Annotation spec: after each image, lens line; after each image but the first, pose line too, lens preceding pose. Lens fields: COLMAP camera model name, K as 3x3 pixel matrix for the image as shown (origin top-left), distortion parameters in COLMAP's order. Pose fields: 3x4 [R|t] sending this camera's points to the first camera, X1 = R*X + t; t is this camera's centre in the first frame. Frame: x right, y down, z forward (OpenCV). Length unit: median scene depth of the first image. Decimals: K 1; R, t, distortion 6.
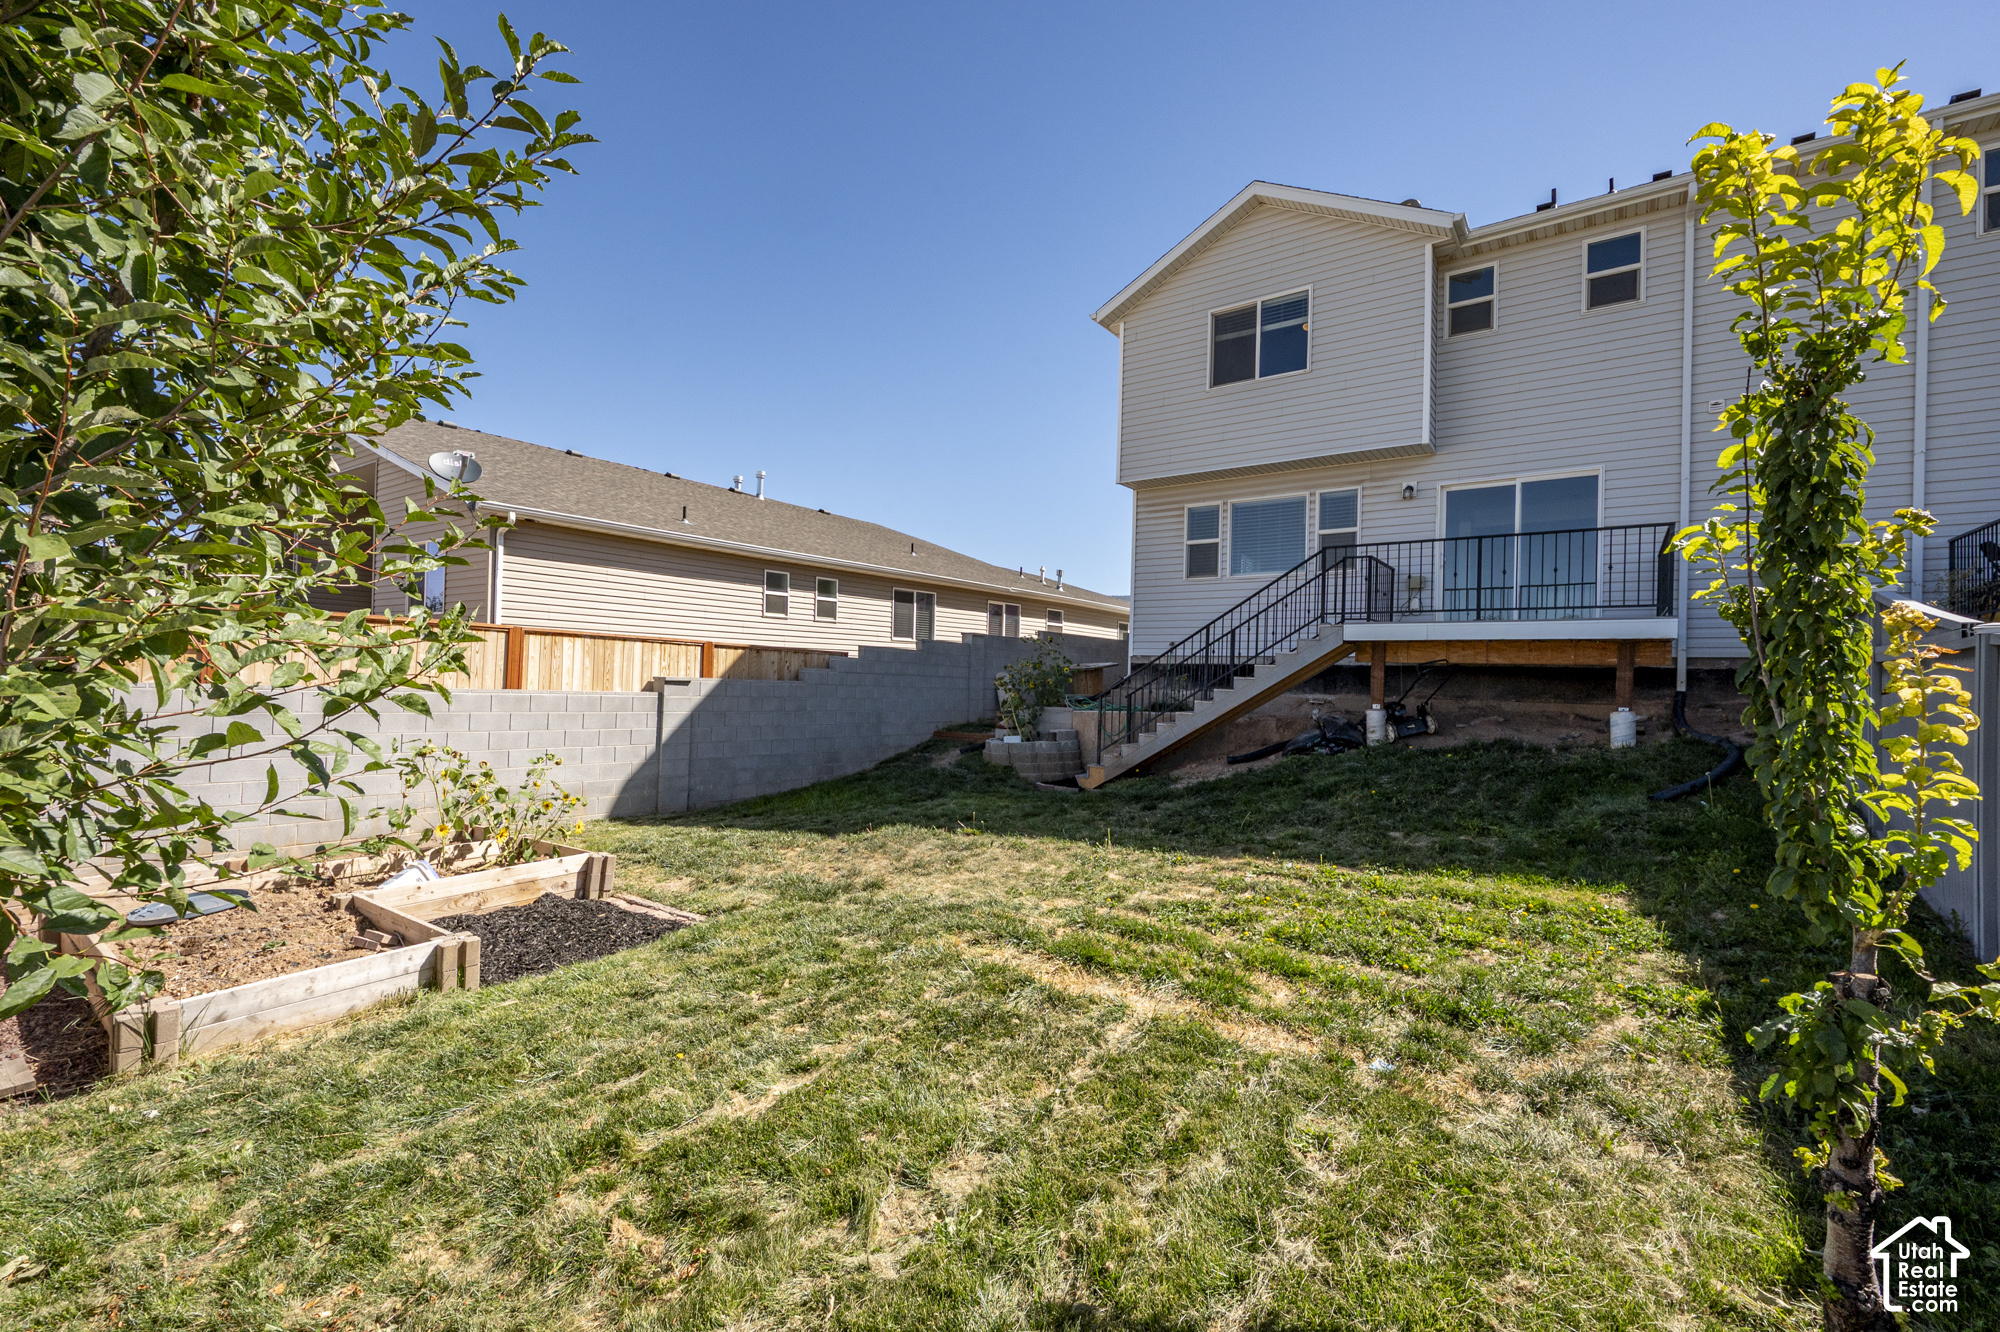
lens RADIAL K [[848.7, 0, 1000.0], [0, 848.7, 666.0], [0, 0, 1]] dist [-0.000410, -0.000284]
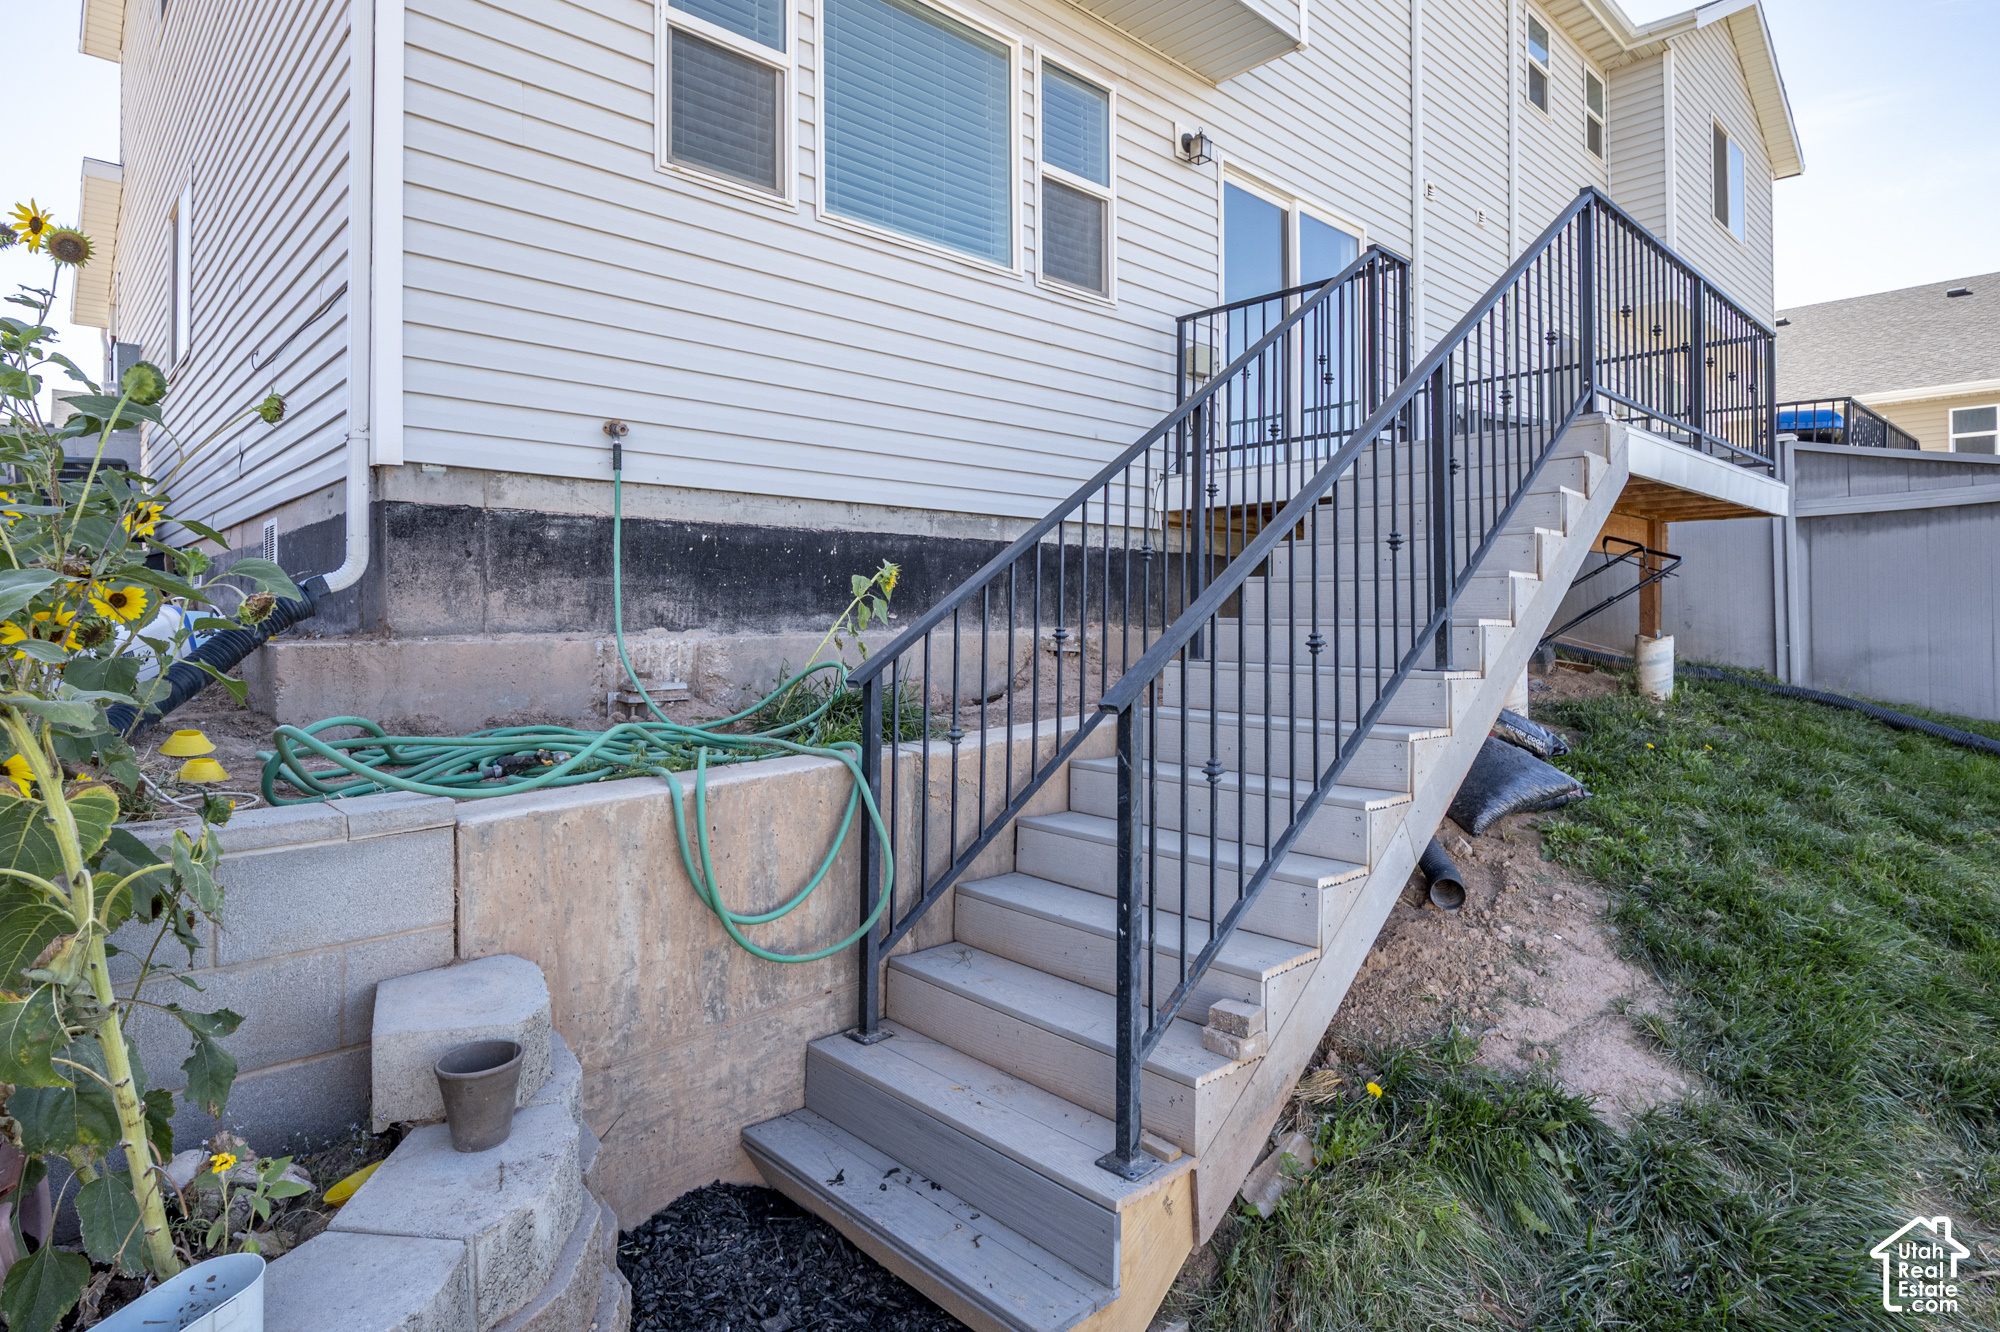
lens RADIAL K [[1066.9, 0, 994.7], [0, 1066.9, 588.7], [0, 0, 1]] dist [0.001522, -0.000074]
pose [[0.269982, 0.002790, 0.962861, -0.055088], [-0.009573, 0.999954, -0.000213, 0.017771], [-0.962818, -0.009160, 0.269996, 0.926299]]
